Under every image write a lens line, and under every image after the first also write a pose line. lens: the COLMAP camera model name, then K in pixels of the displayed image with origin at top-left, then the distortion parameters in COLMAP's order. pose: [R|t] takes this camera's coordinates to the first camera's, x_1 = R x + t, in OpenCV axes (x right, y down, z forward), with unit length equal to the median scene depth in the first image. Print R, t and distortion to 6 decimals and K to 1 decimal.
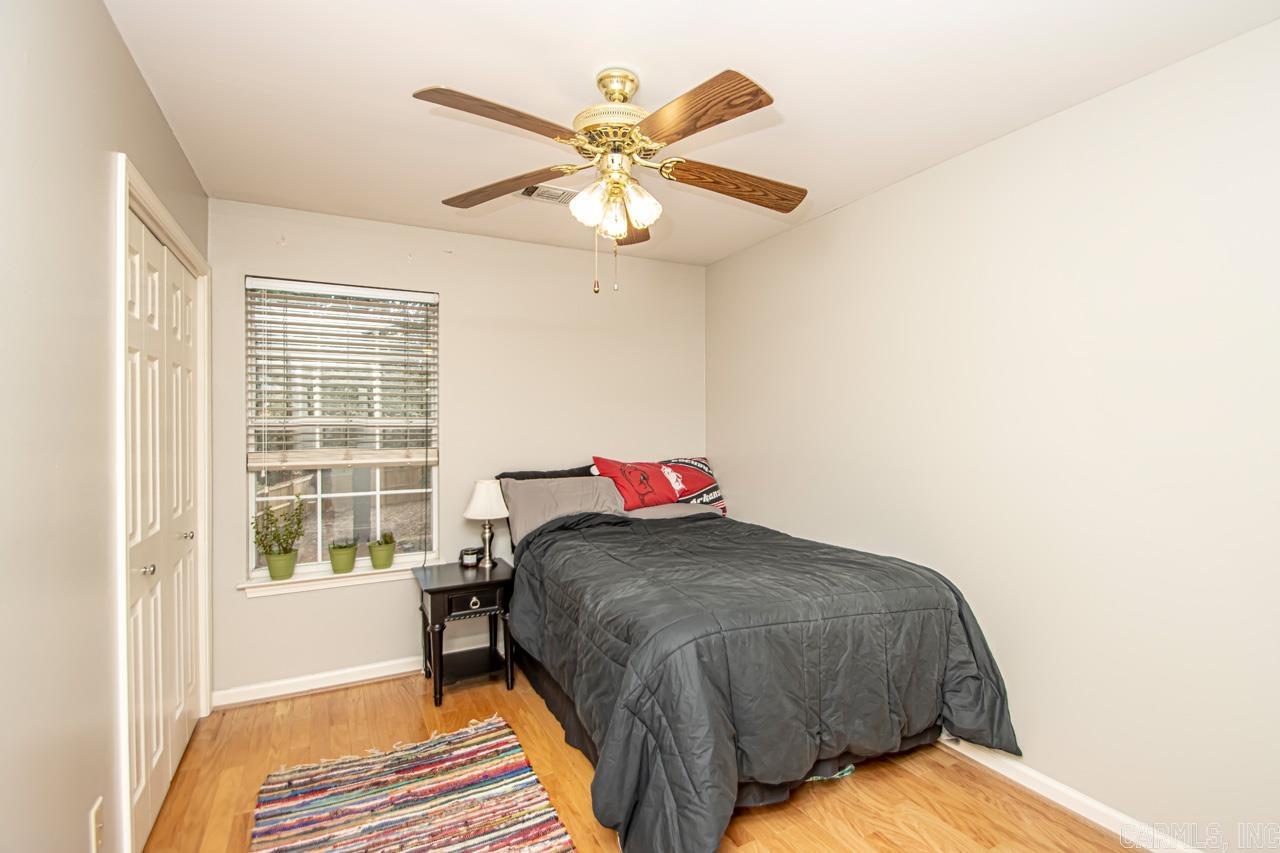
lens RADIAL K [[593.6, 0, 651.5], [0, 593.6, 424.8], [0, 0, 1]] dist [0.003144, -0.000797]
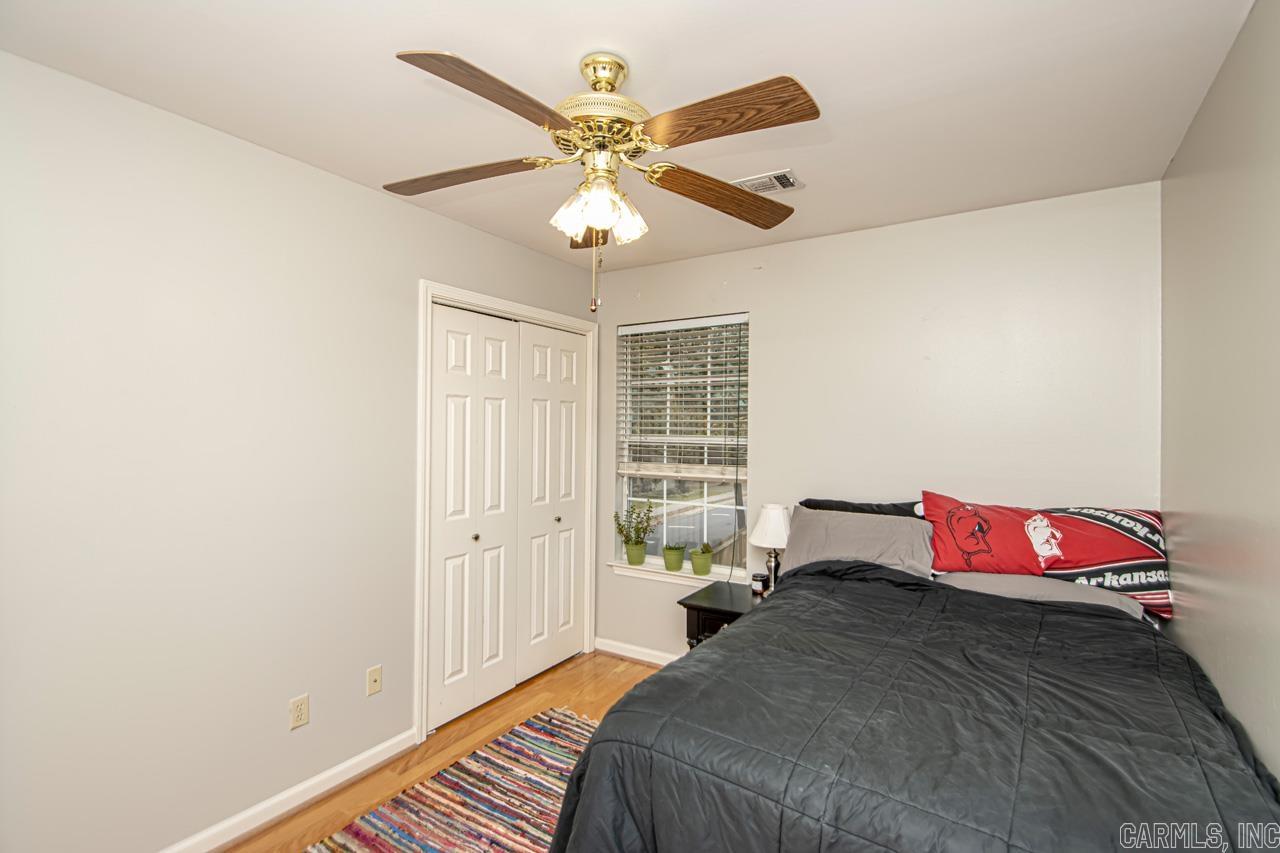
lens RADIAL K [[593.6, 0, 651.8], [0, 593.6, 427.2], [0, 0, 1]] dist [0.003144, -0.000797]
pose [[0.515976, 0.007043, -0.856574, 0.424269], [-0.010675, 0.999941, 0.001792, -0.028817], [0.856537, 0.008219, 0.516021, 0.356043]]
